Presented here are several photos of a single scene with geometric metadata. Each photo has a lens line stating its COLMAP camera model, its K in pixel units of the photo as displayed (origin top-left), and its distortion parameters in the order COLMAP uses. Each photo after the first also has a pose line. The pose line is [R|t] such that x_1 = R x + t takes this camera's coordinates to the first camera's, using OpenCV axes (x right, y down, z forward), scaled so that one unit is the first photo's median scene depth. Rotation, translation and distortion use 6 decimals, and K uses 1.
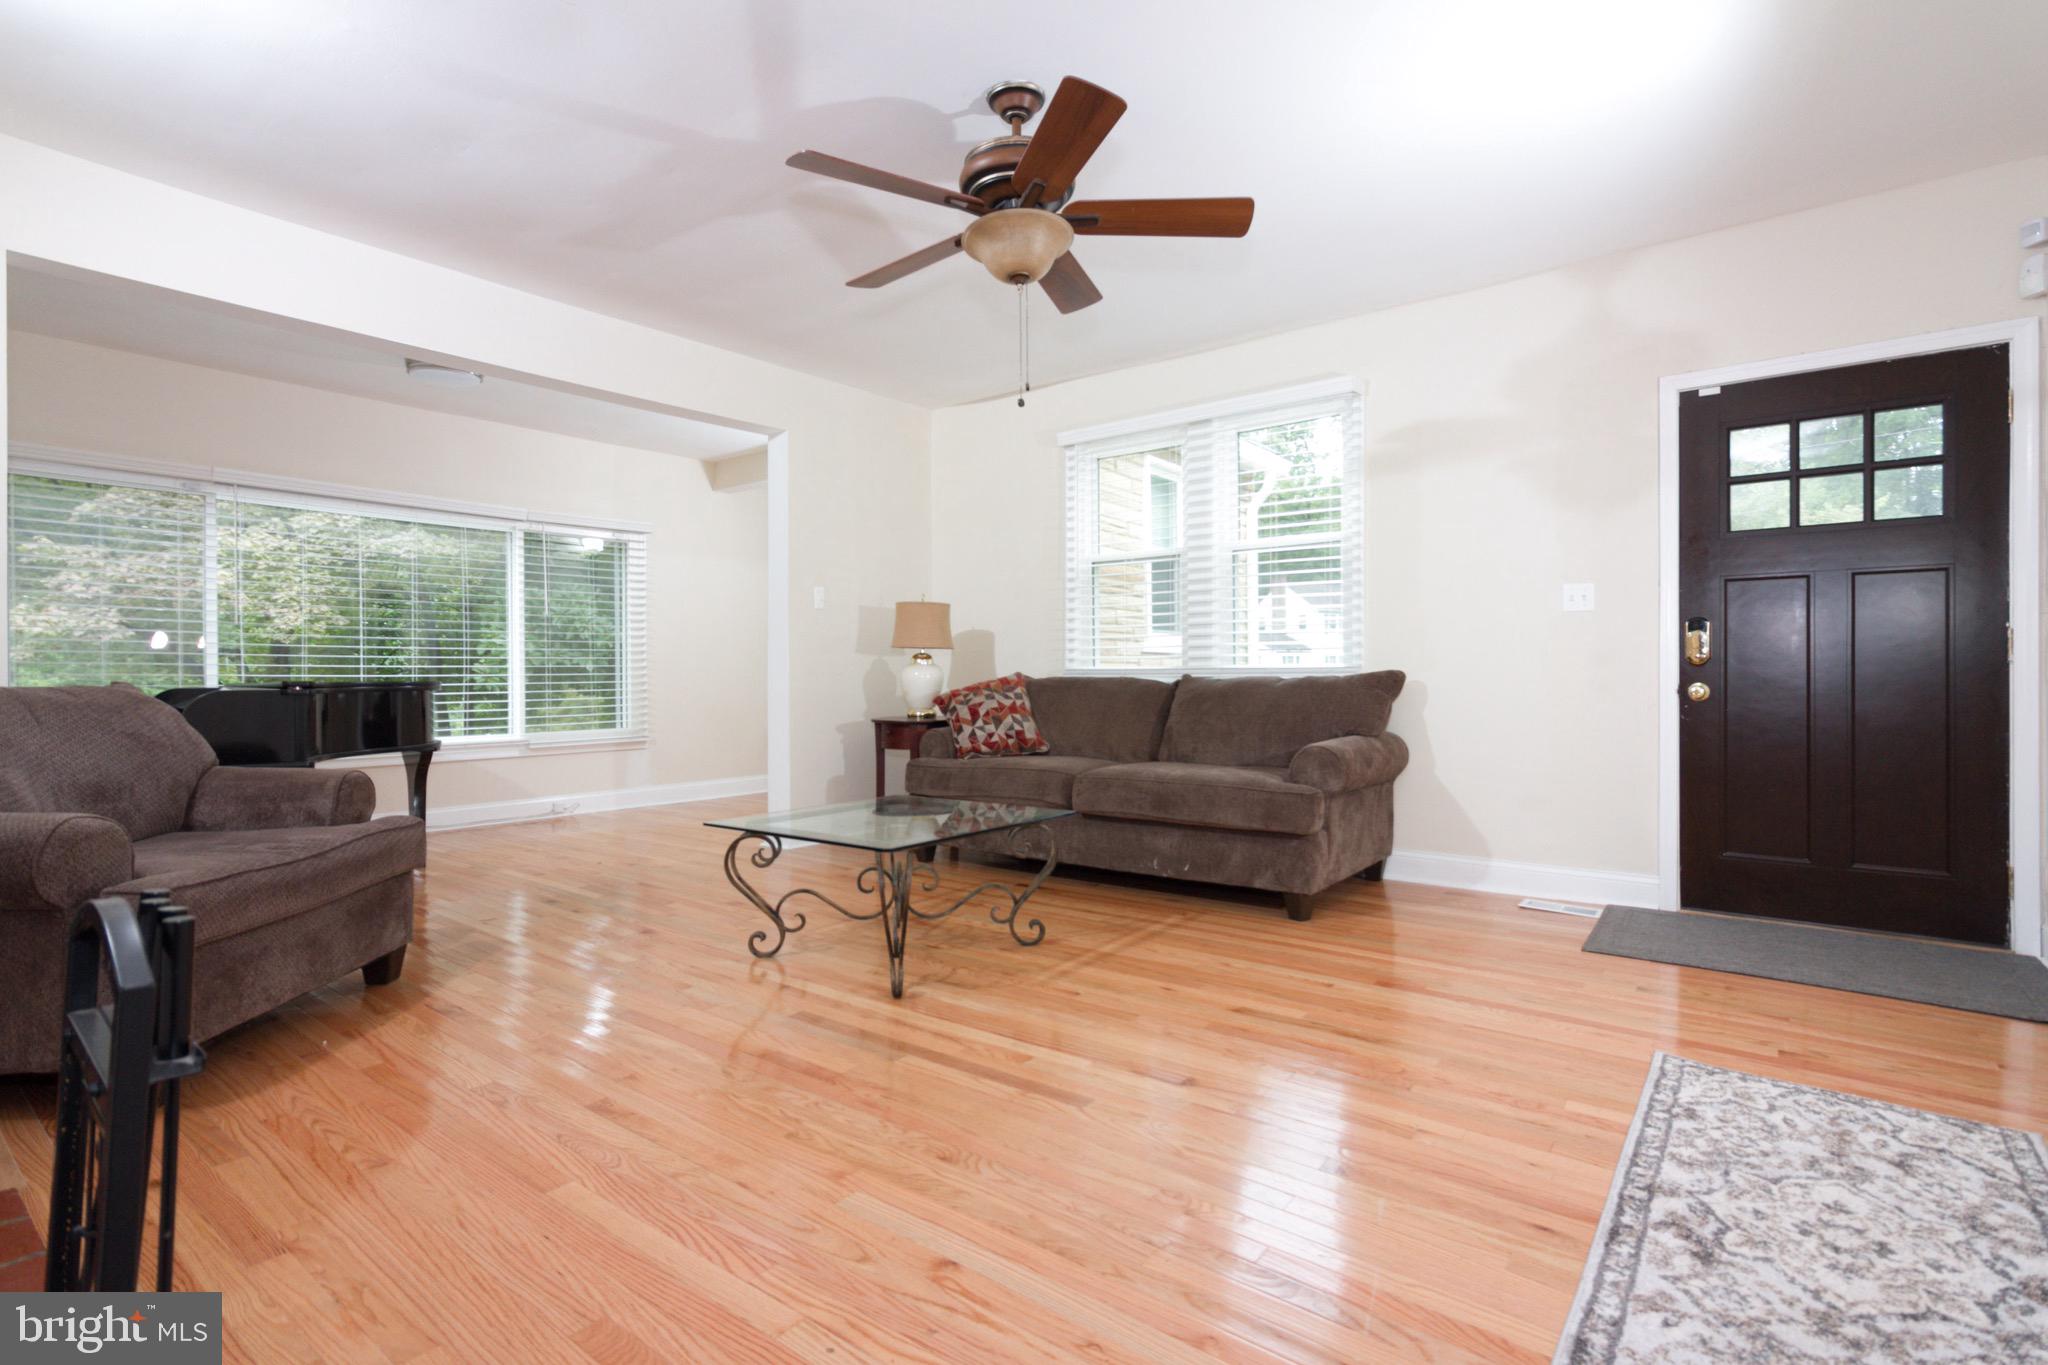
lens RADIAL K [[952.6, 0, 999.5], [0, 952.6, 684.0], [0, 0, 1]] dist [0.003496, 0.000010]
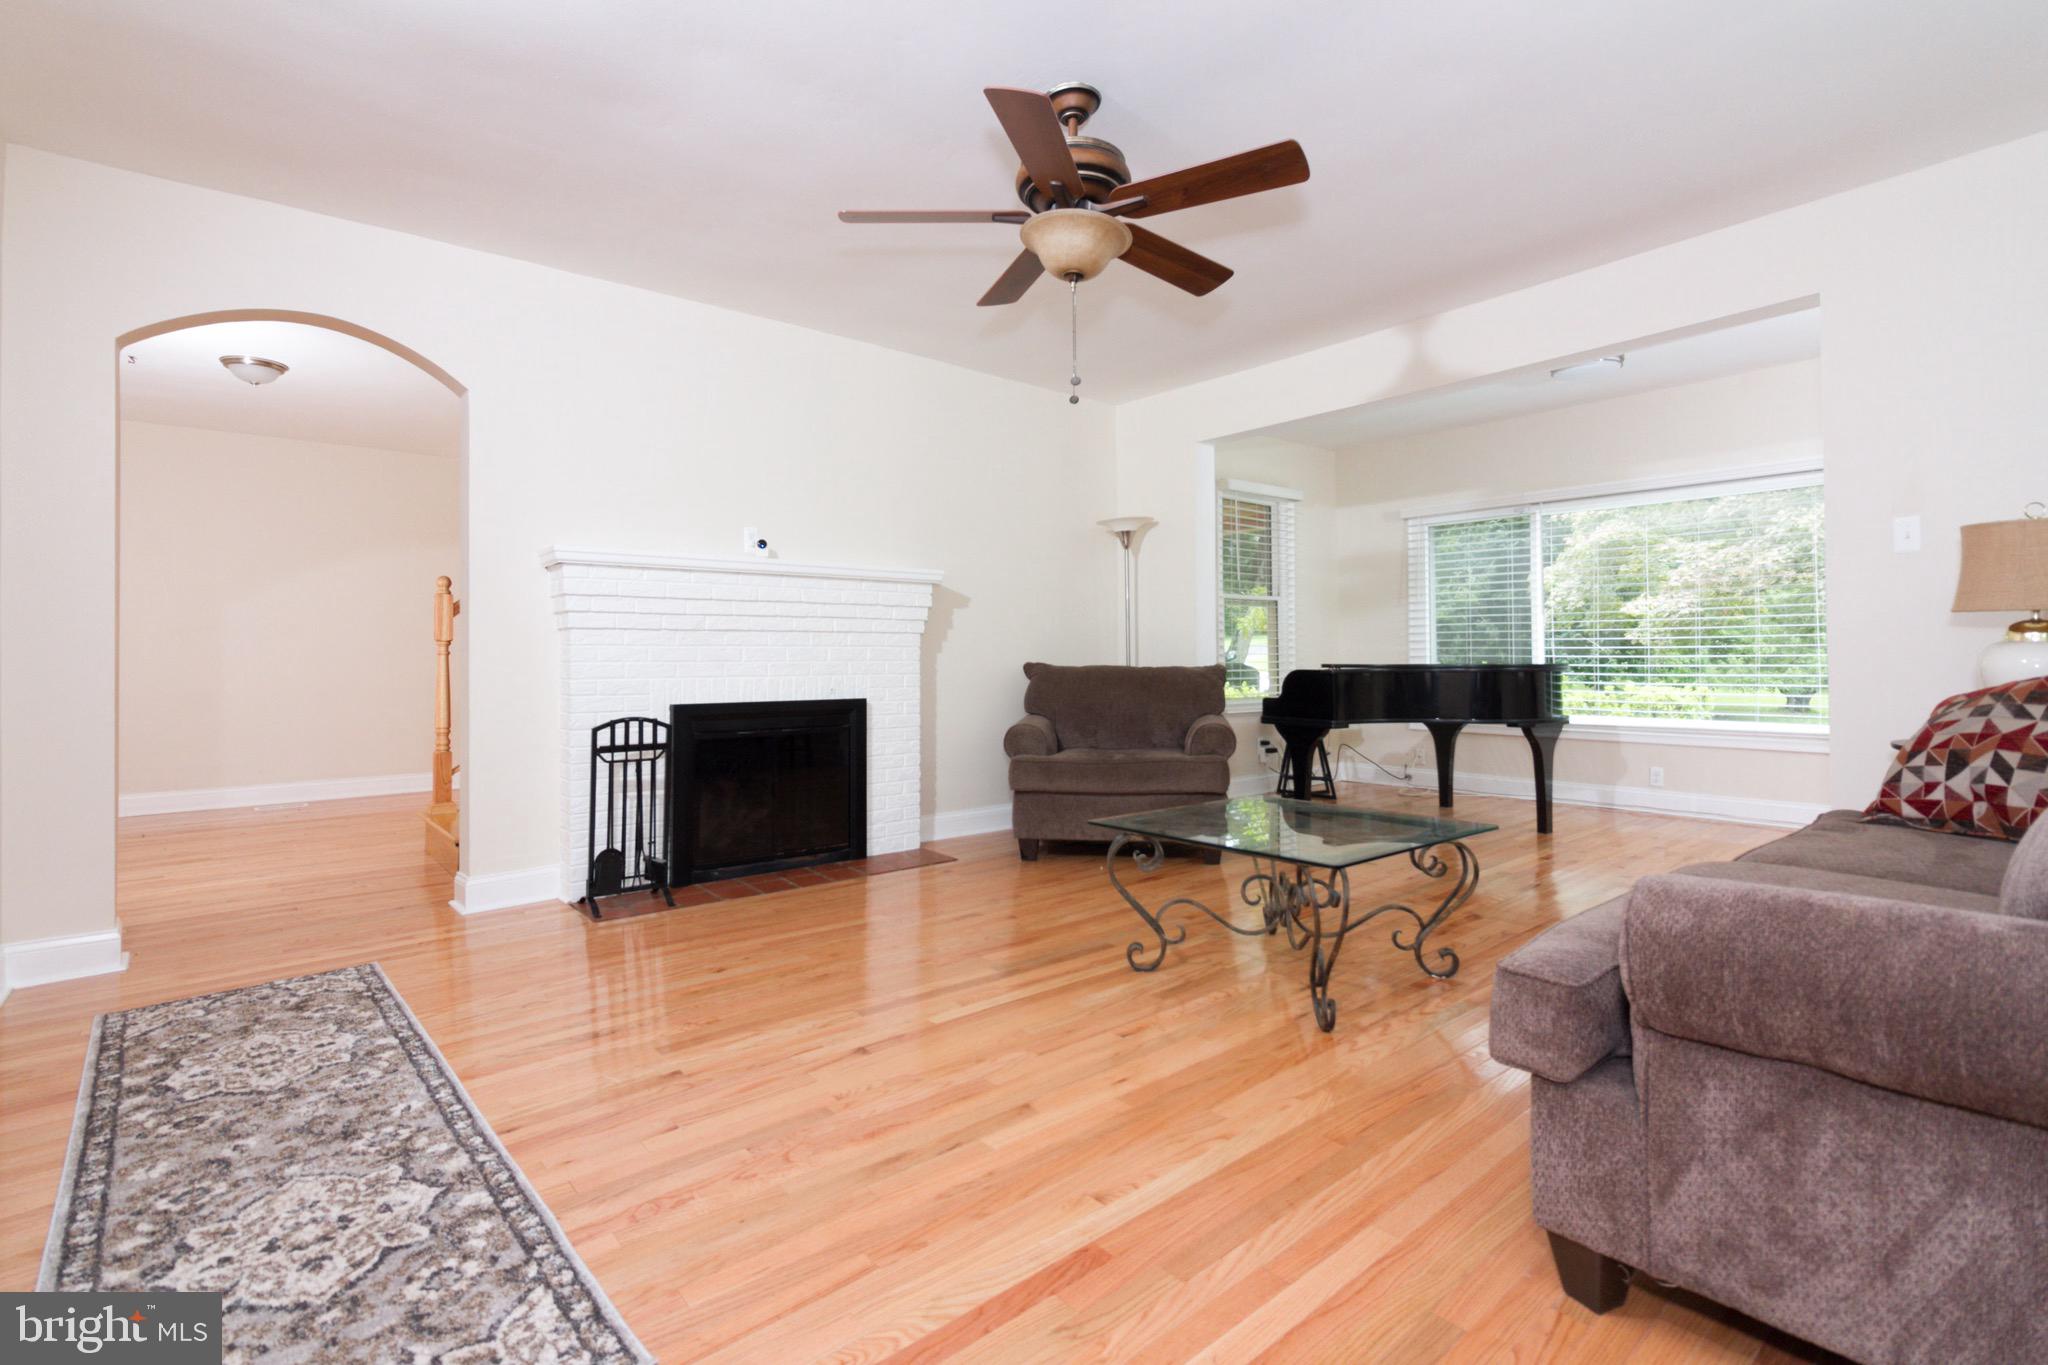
lens RADIAL K [[952.6, 0, 1037.8], [0, 952.6, 636.6], [0, 0, 1]] dist [0.003496, 0.000010]
pose [[-0.156806, -0.009361, -0.987585, 0.873864], [-0.004841, 0.999950, -0.008710, -0.029465], [0.987618, 0.003415, -0.156843, 0.948281]]
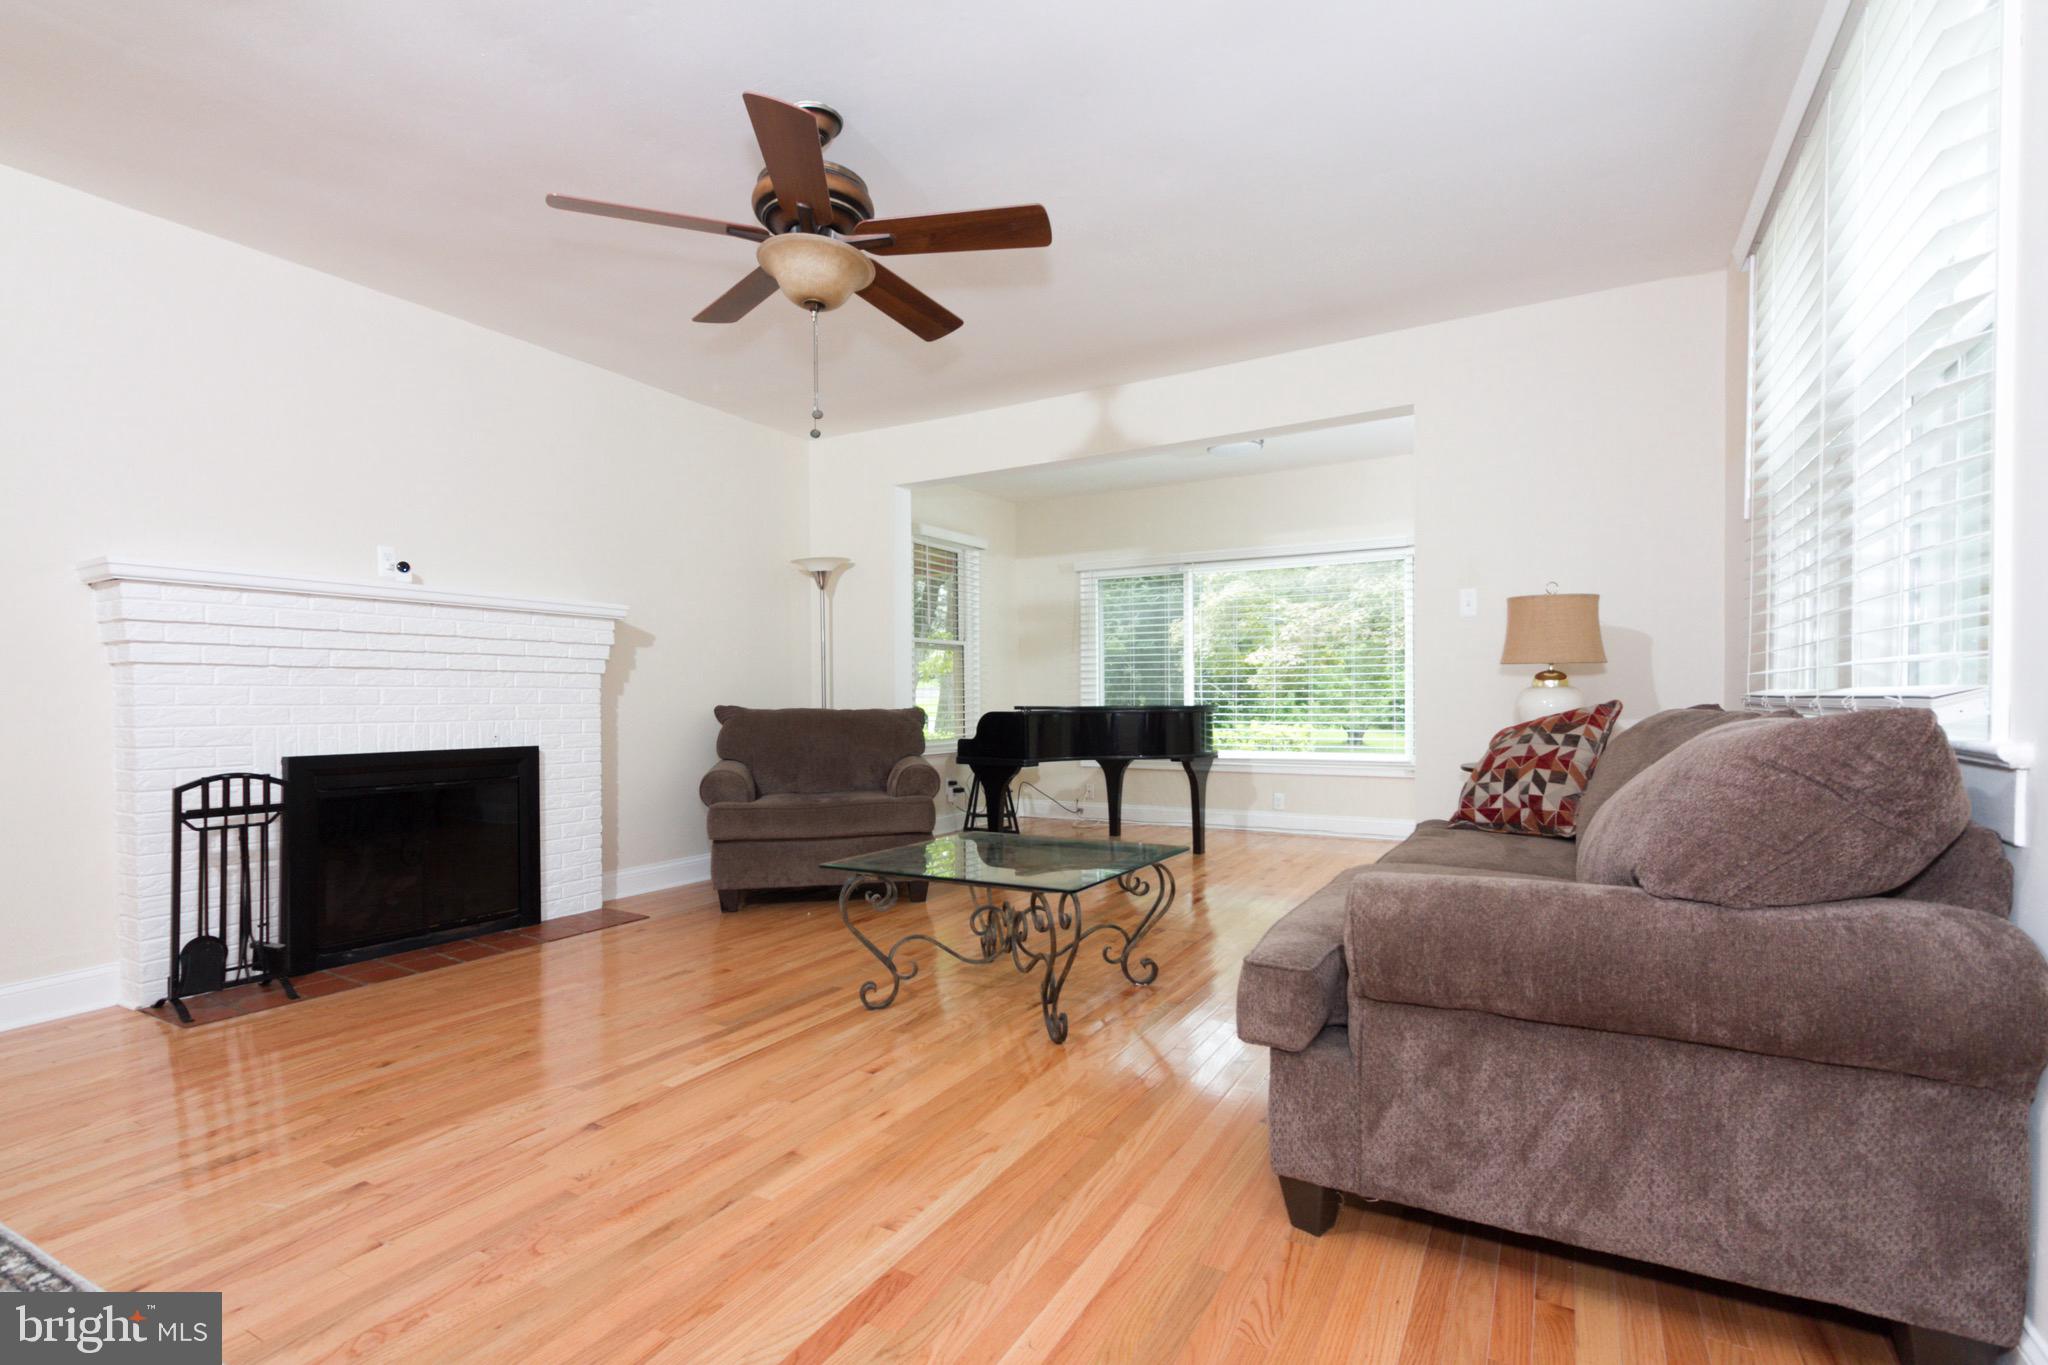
lens RADIAL K [[952.6, 0, 1032.6], [0, 952.6, 708.1], [0, 0, 1]] dist [0.003496, 0.000010]
pose [[0.192805, 0.018750, -0.981058, 0.884622], [-0.008076, 0.999814, 0.017522, -0.026501], [0.981204, 0.004544, 0.192921, 0.869773]]
